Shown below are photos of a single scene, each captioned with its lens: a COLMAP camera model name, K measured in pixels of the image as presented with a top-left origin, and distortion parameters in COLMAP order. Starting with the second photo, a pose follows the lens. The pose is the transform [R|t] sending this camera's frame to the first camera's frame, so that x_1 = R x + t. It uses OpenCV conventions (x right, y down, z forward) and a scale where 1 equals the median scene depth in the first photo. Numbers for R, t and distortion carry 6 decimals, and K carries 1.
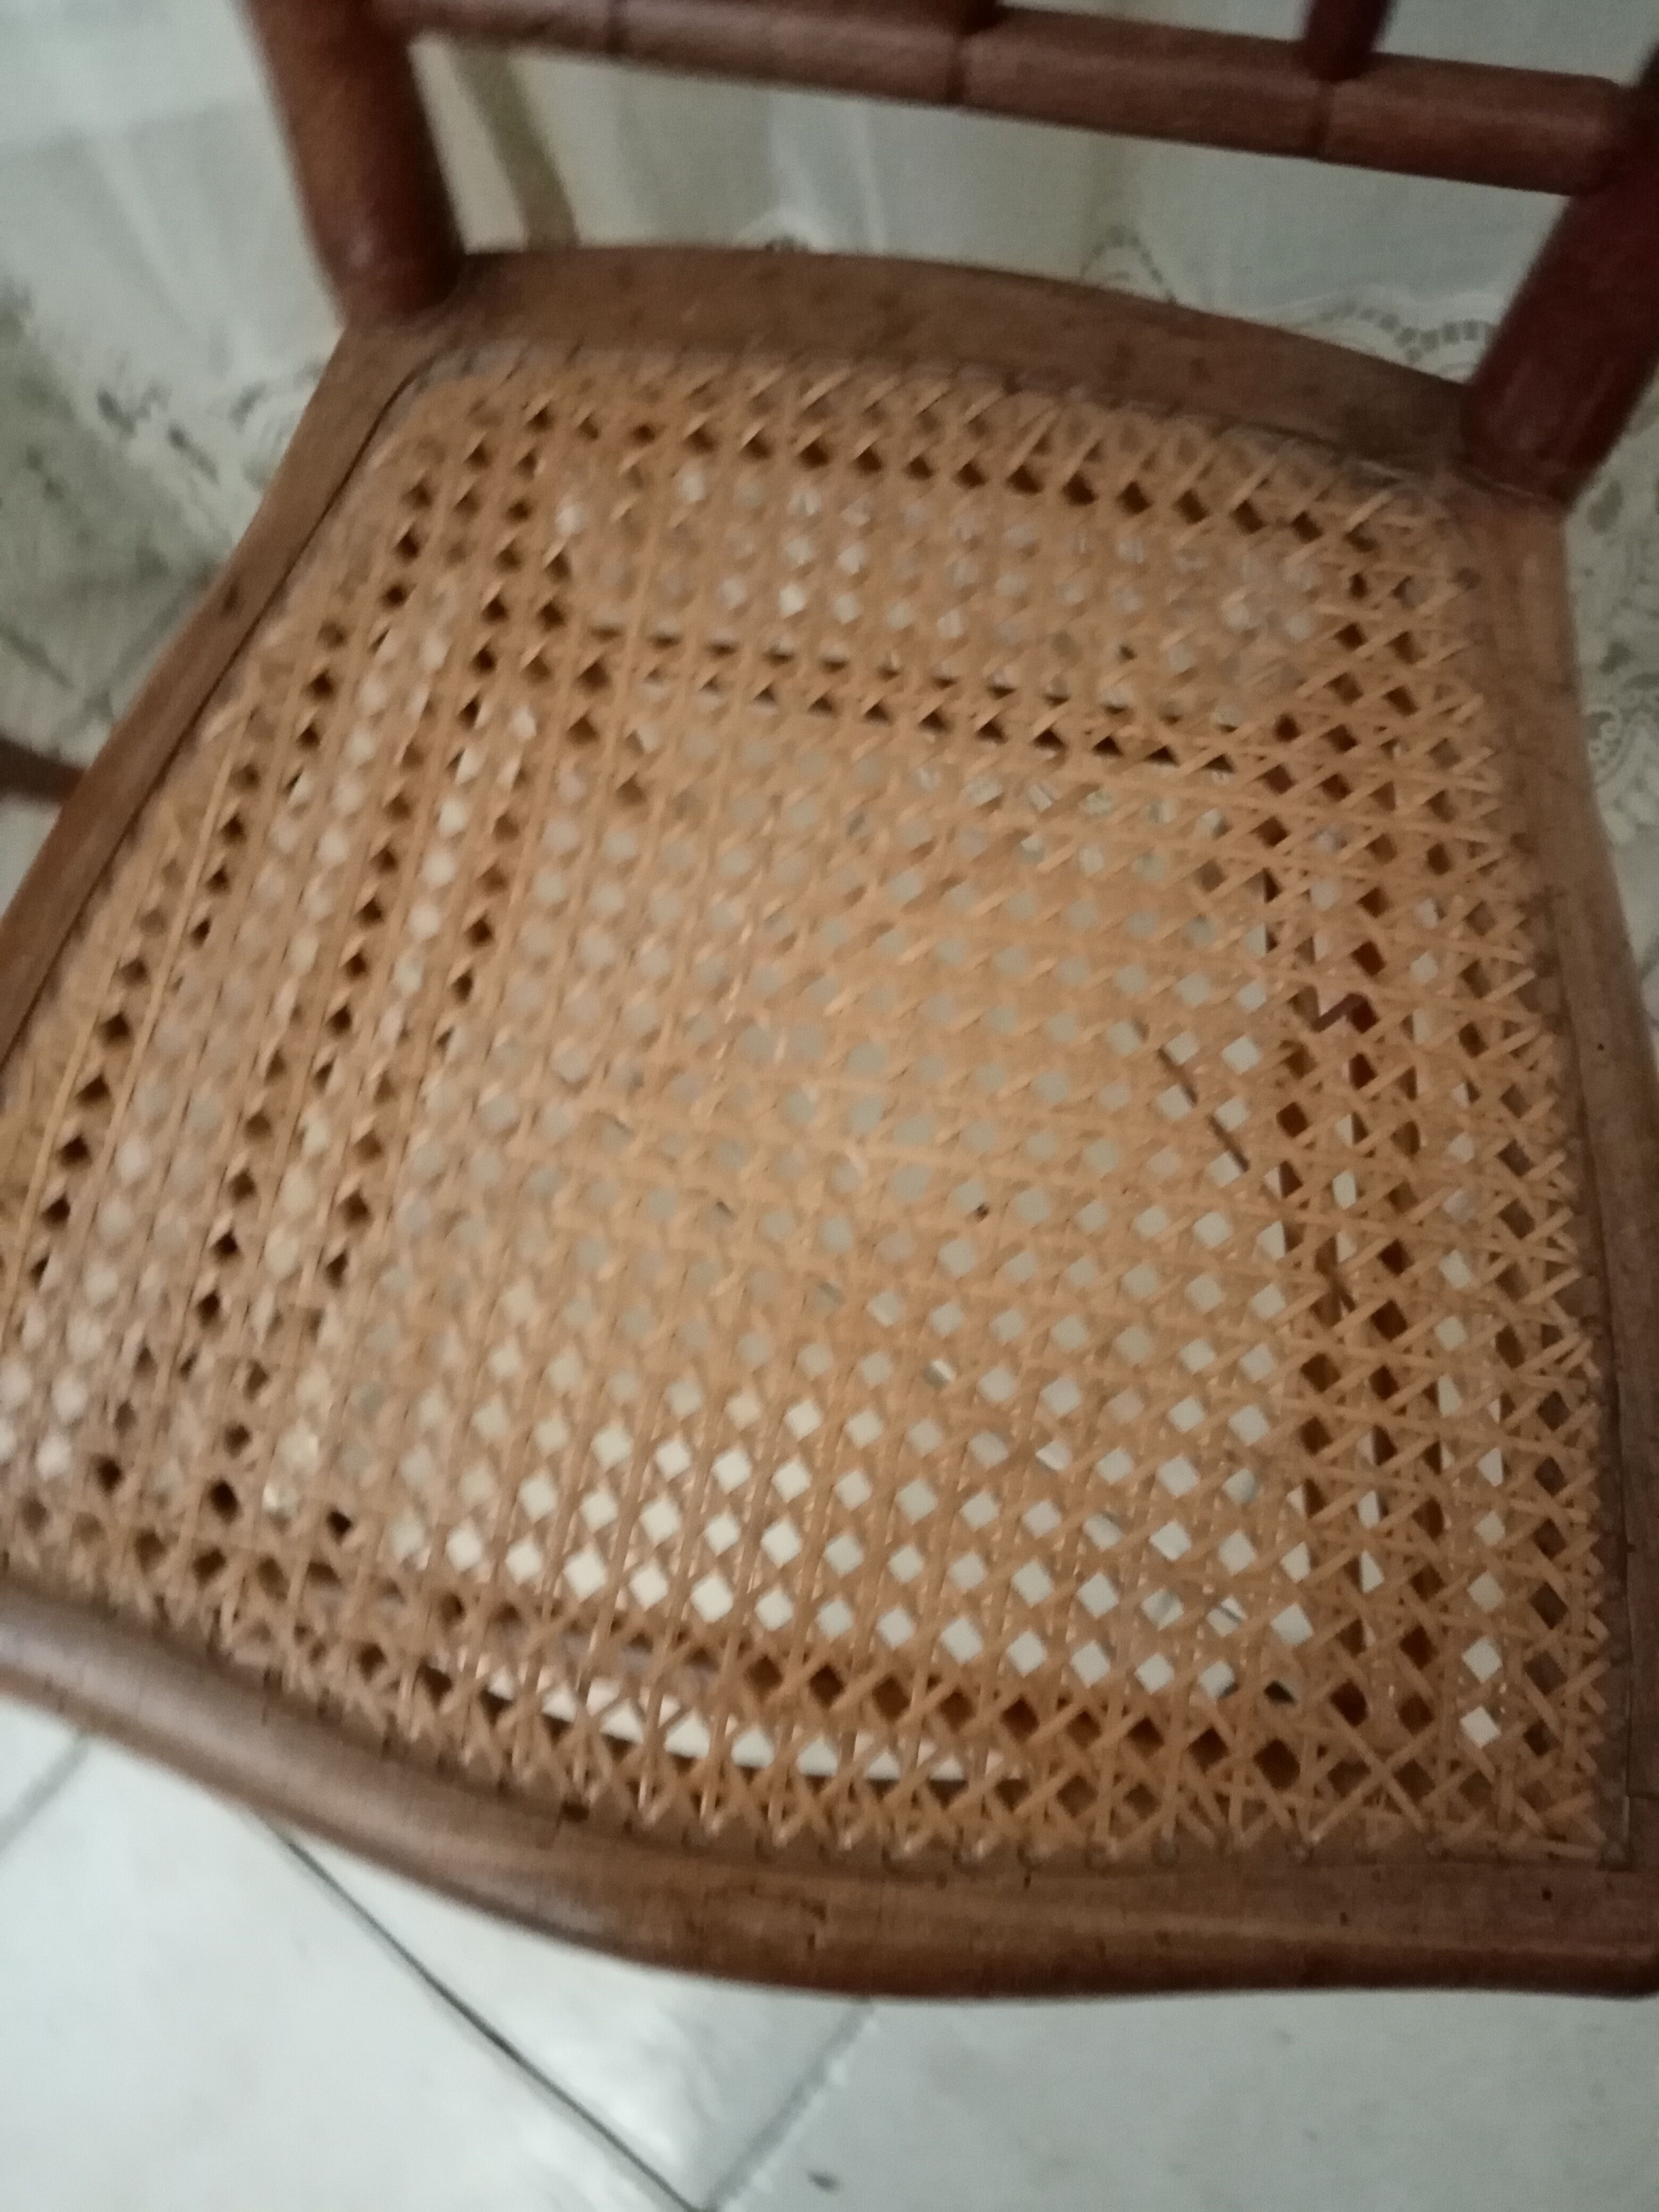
lens RADIAL K [[1746.8, 0, 816.1], [0, 1746.8, 1121.1], [0, 0, 1]] dist [0.002274, -0.003196]
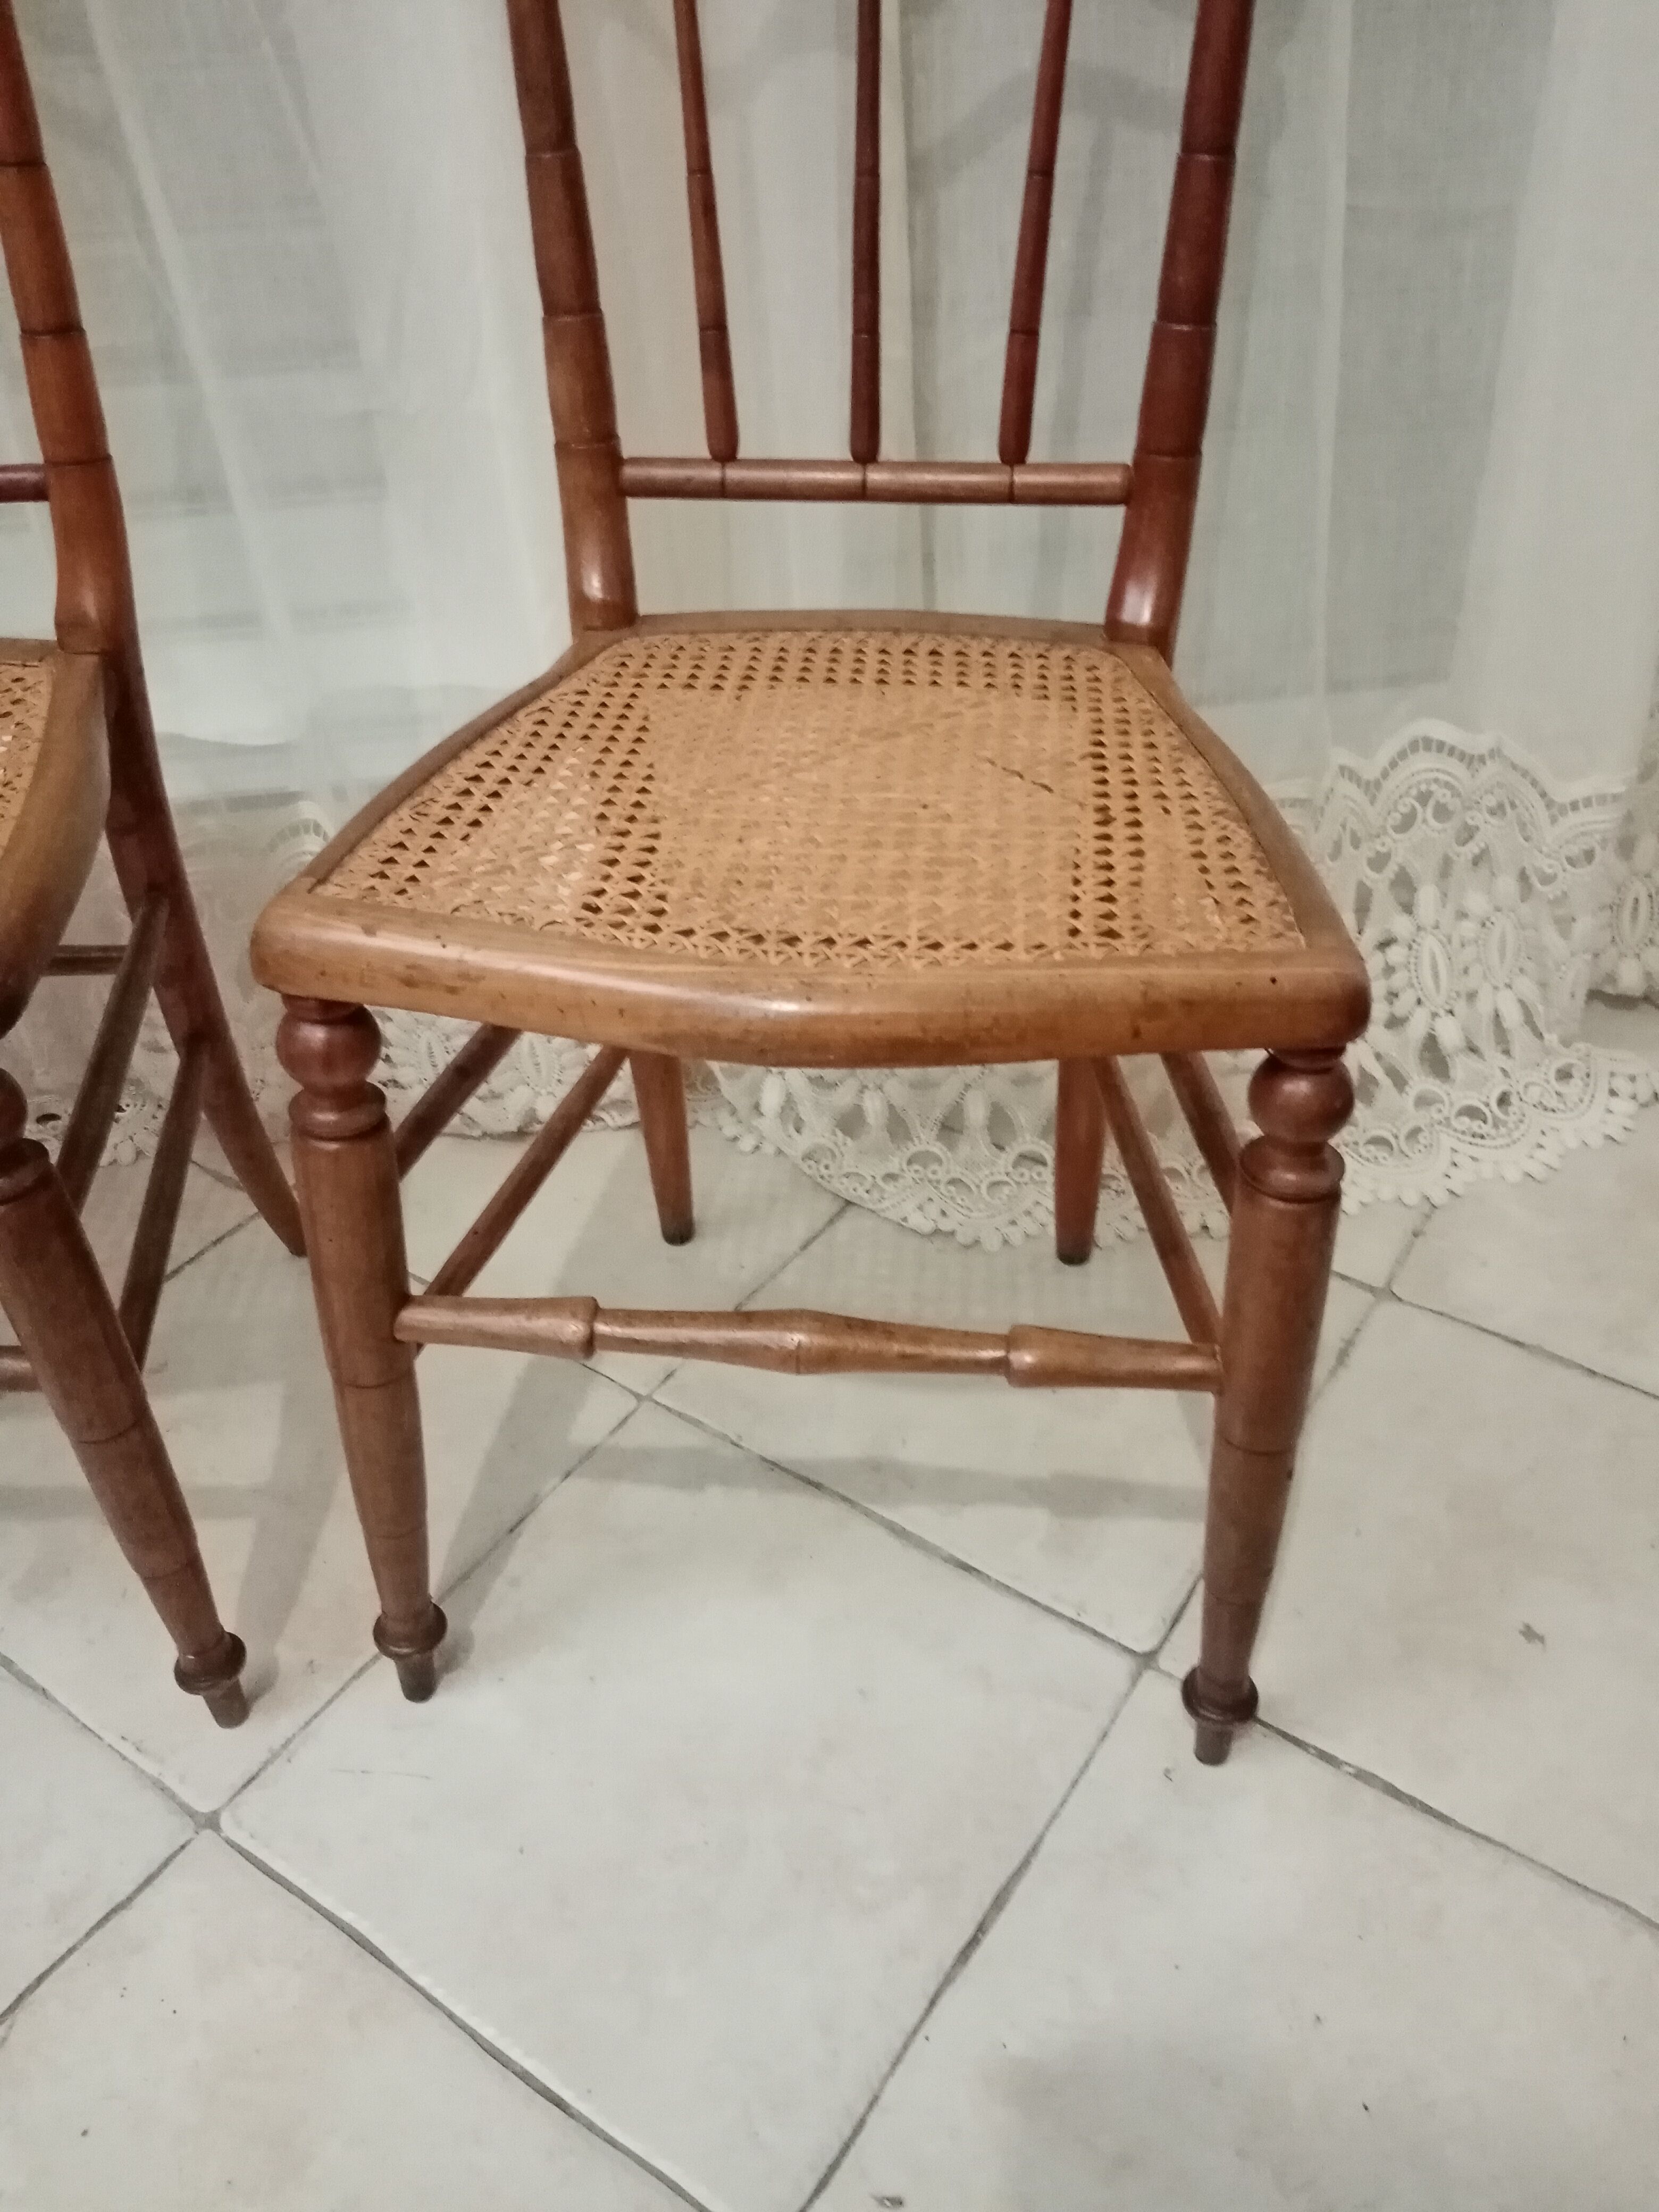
lens RADIAL K [[1746.8, 0, 816.1], [0, 1746.8, 1121.1], [0, 0, 1]] dist [0.002274, -0.003196]
pose [[0.997360, -0.025818, 0.067864, -0.150413], [0.064432, 0.745608, -0.663262, 1.444026], [-0.033476, 0.665884, 0.745304, -0.201095]]
